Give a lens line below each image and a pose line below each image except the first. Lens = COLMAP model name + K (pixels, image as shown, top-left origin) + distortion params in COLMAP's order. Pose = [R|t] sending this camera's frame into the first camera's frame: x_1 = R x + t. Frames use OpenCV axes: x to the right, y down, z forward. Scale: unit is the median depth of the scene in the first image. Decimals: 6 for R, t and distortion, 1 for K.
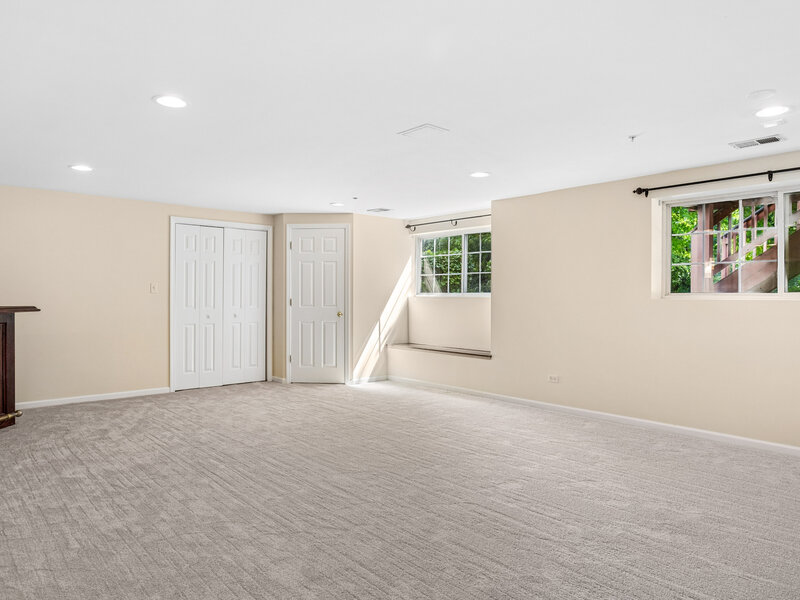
lens RADIAL K [[530.7, 0, 400.0], [0, 530.7, 300.0], [0, 0, 1]] dist [-0.000516, -0.000465]
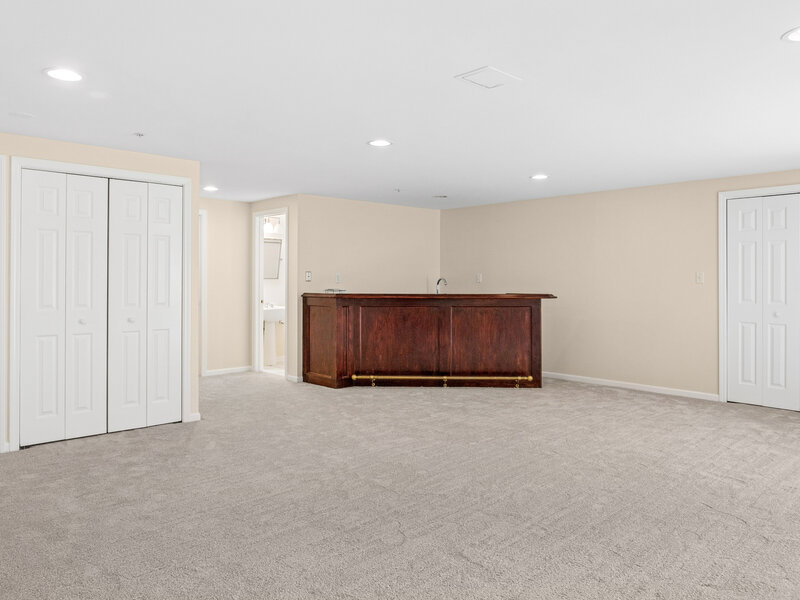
lens RADIAL K [[602.5, 0, 399.7], [0, 602.5, 277.1], [0, 0, 1]] dist [0.002359, 0.000407]
pose [[0.023694, -0.010497, -0.999664, 0.614550], [-0.013970, 0.999844, -0.010830, -0.007241], [0.999622, 0.014222, 0.023544, 0.555398]]
